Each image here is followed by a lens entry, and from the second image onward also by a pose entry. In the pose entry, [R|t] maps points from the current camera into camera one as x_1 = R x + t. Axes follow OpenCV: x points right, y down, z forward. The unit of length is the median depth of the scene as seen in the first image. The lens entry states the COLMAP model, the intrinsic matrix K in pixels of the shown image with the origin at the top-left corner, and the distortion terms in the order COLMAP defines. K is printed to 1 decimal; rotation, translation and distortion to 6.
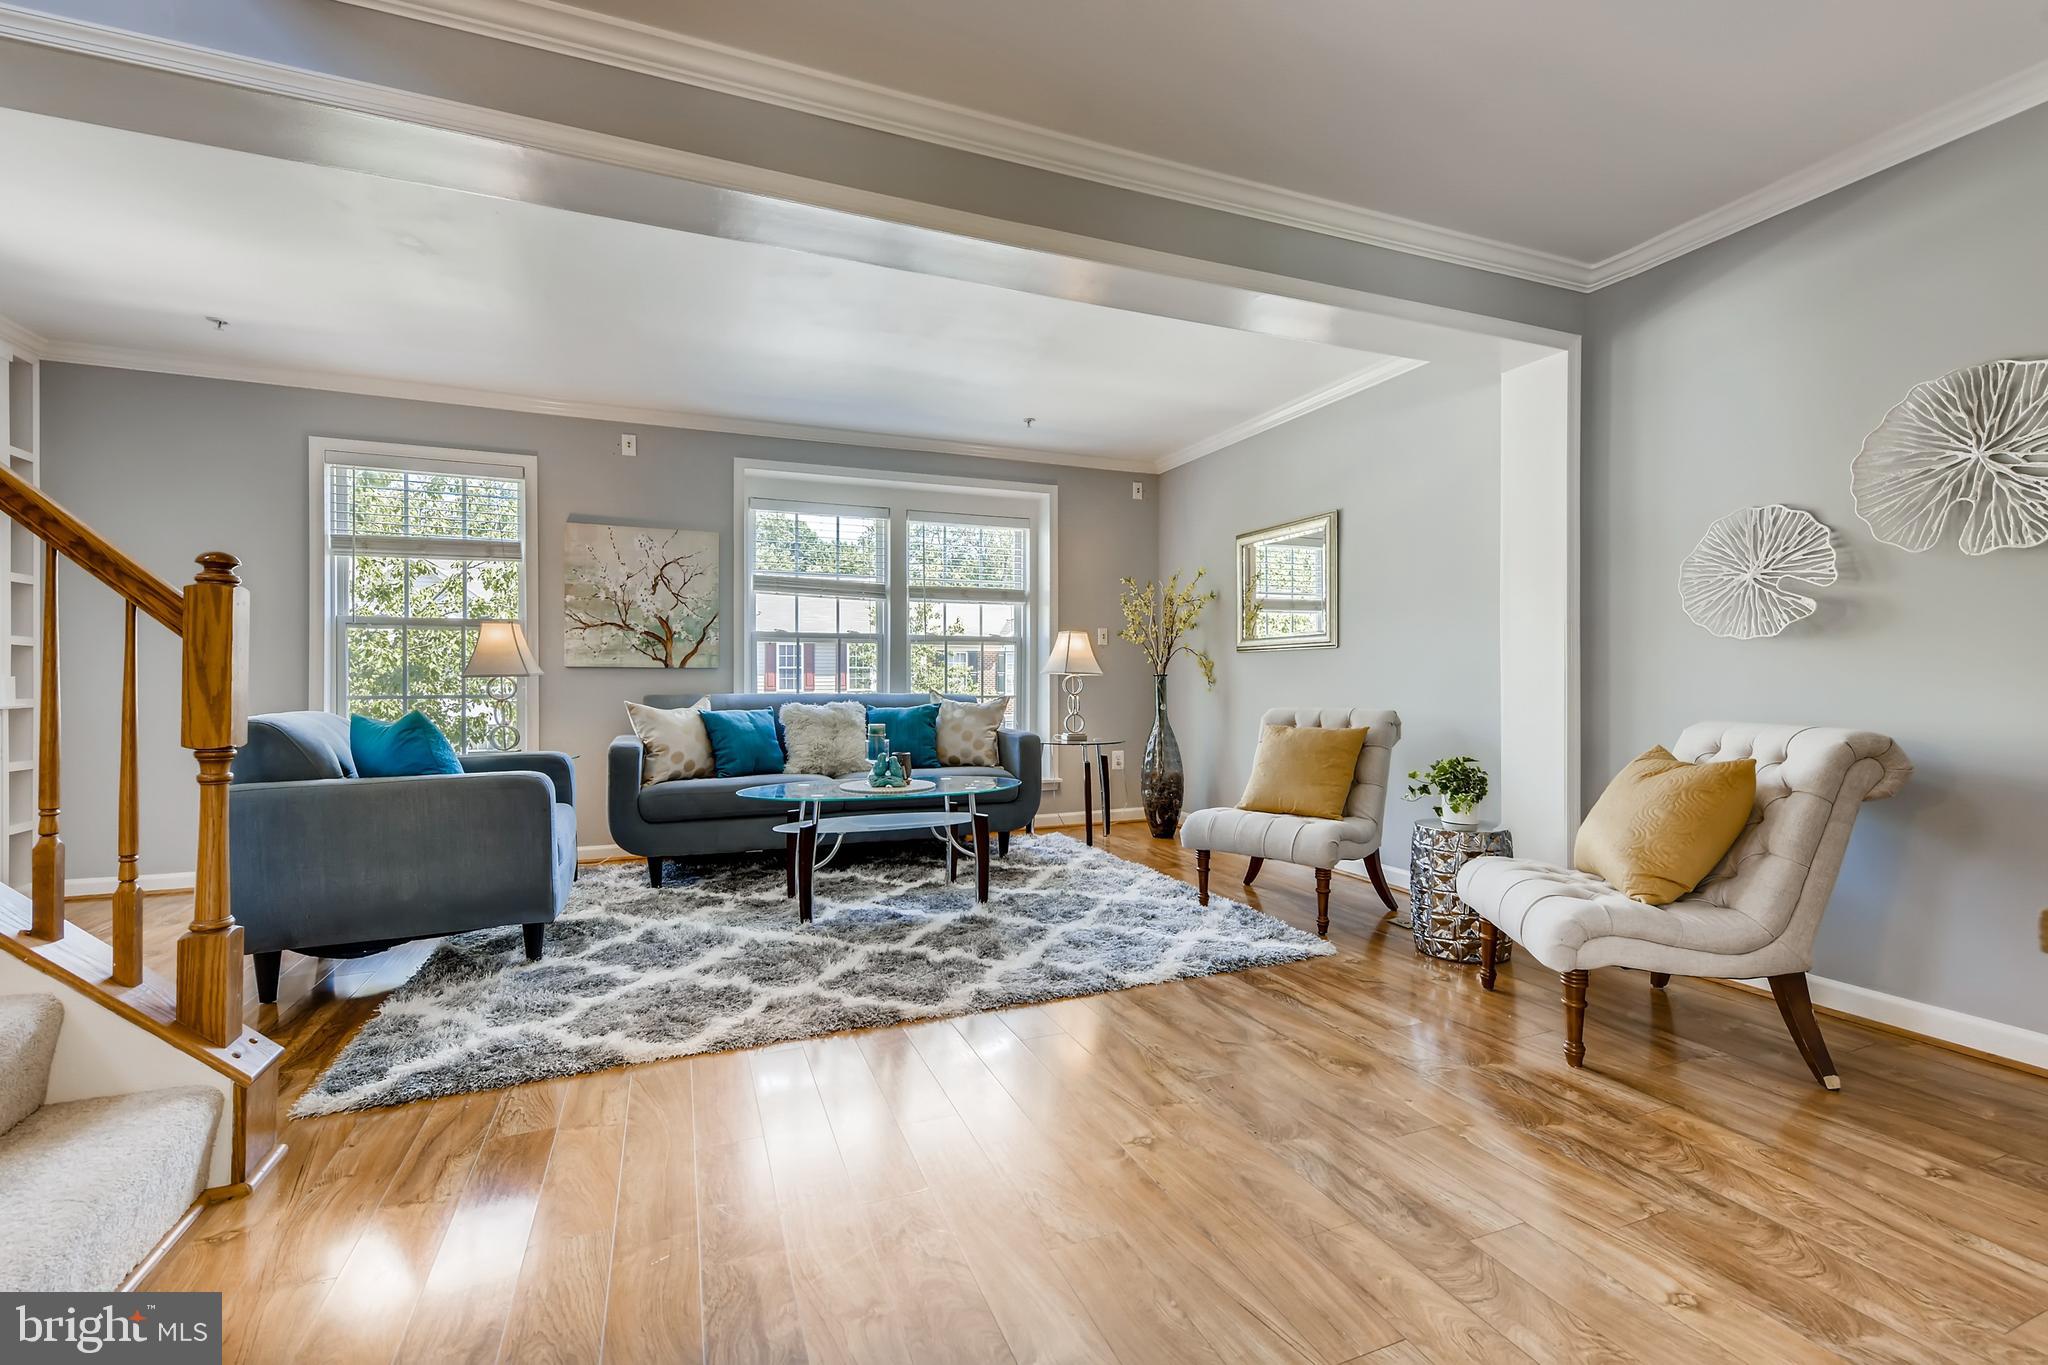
lens RADIAL K [[874.8, 0, 1012.7], [0, 874.8, 675.6], [0, 0, 1]] dist [0.006204, -0.002543]
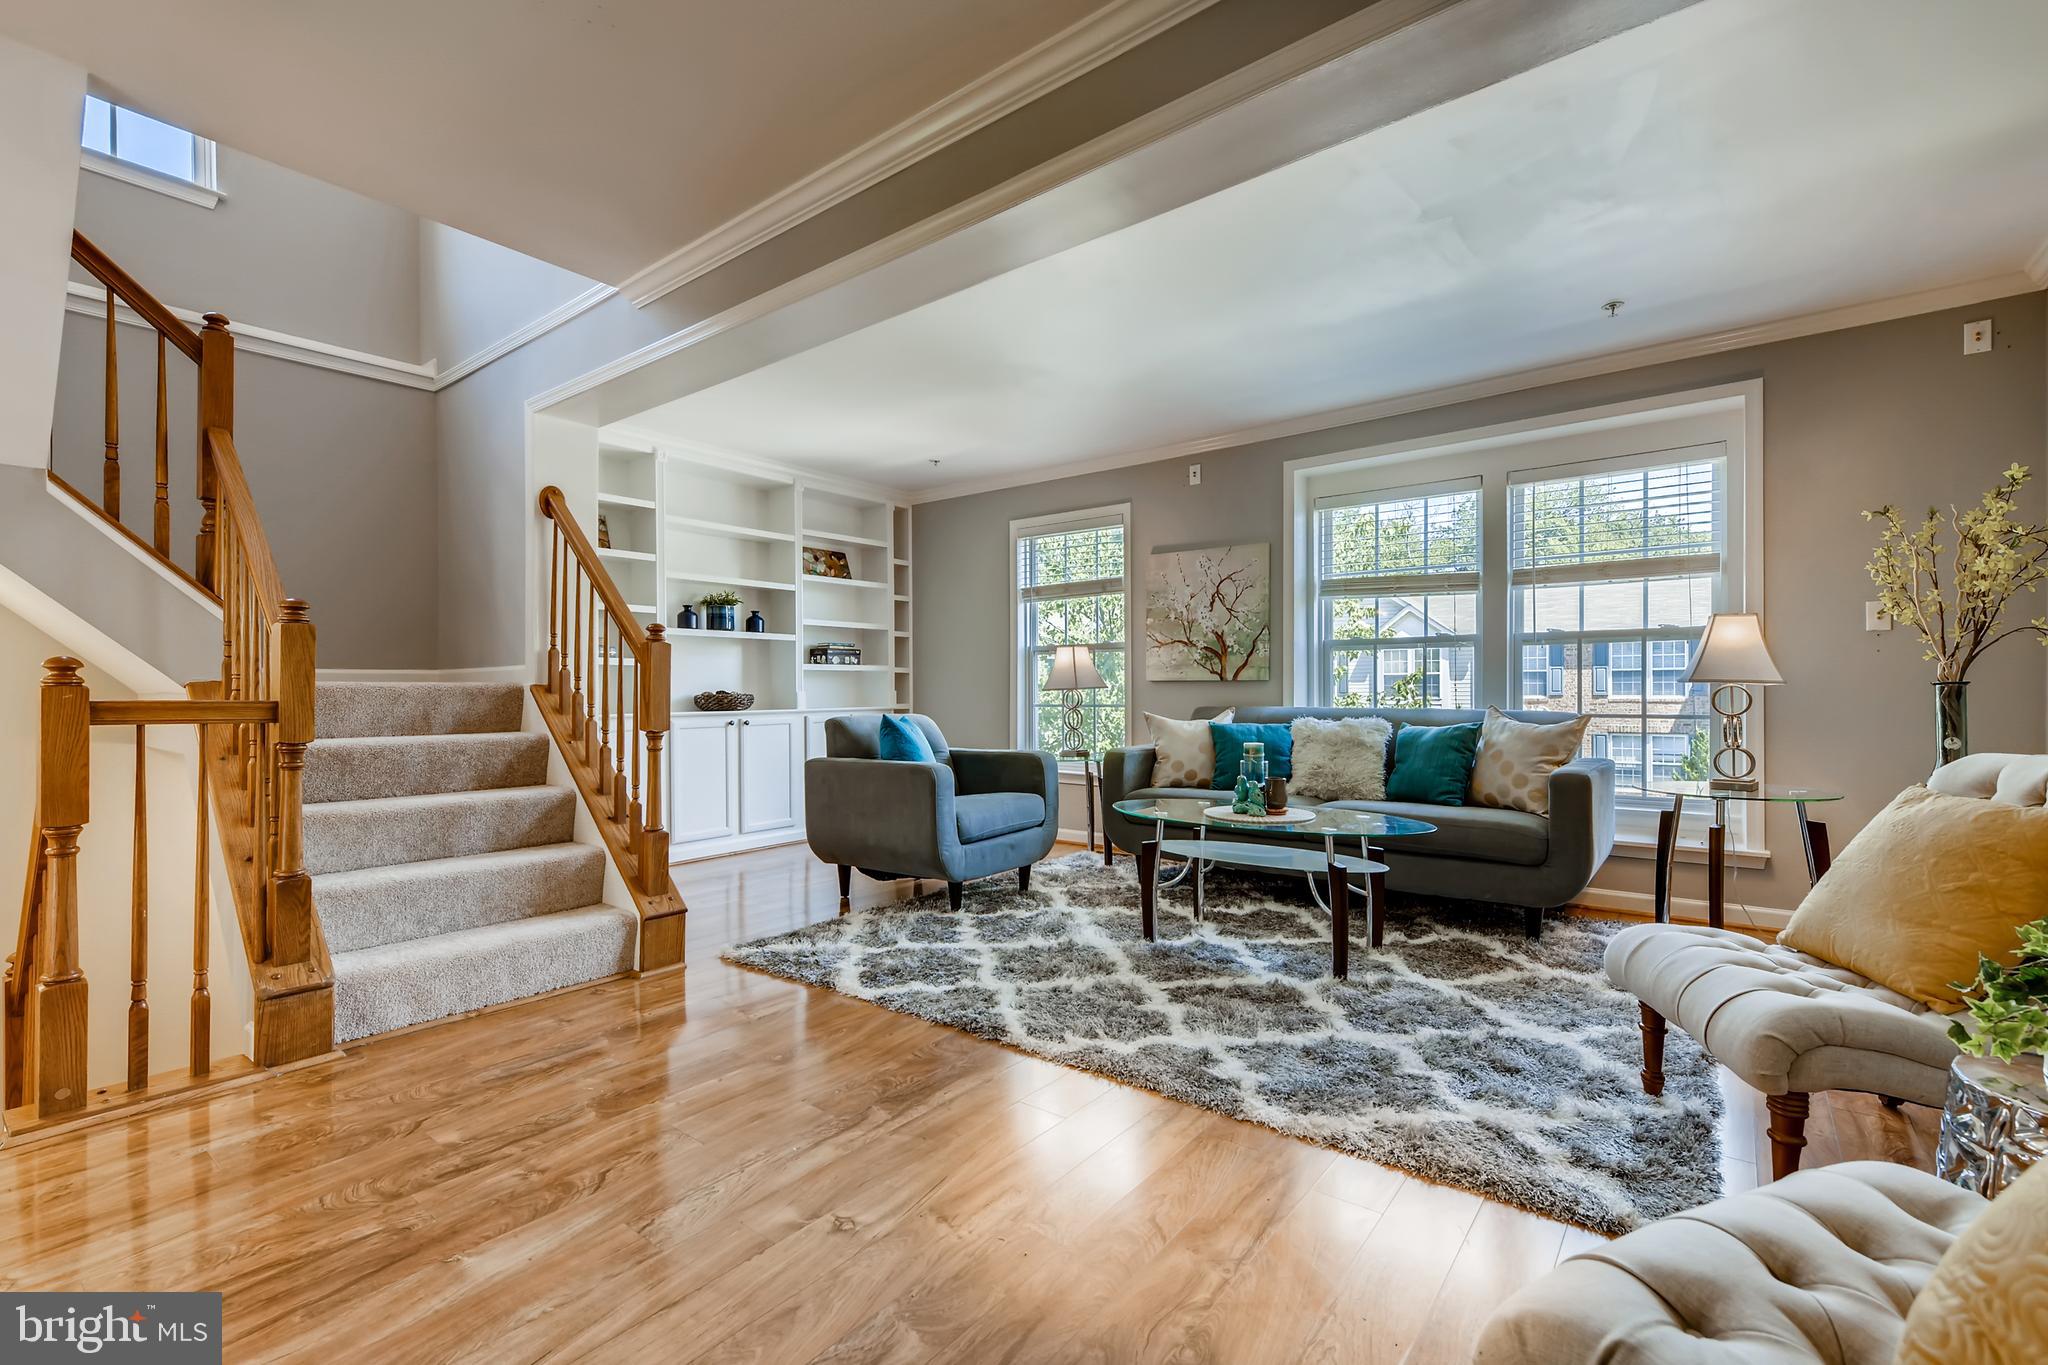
lens RADIAL K [[874.8, 0, 1028.7], [0, 874.8, 684.8], [0, 0, 1]] dist [0.006204, -0.002543]
pose [[0.500380, -0.007601, -0.865772, 0.414735], [0.006245, 0.999967, -0.005170, -0.000134], [0.865783, -0.002820, 0.500411, 0.299884]]
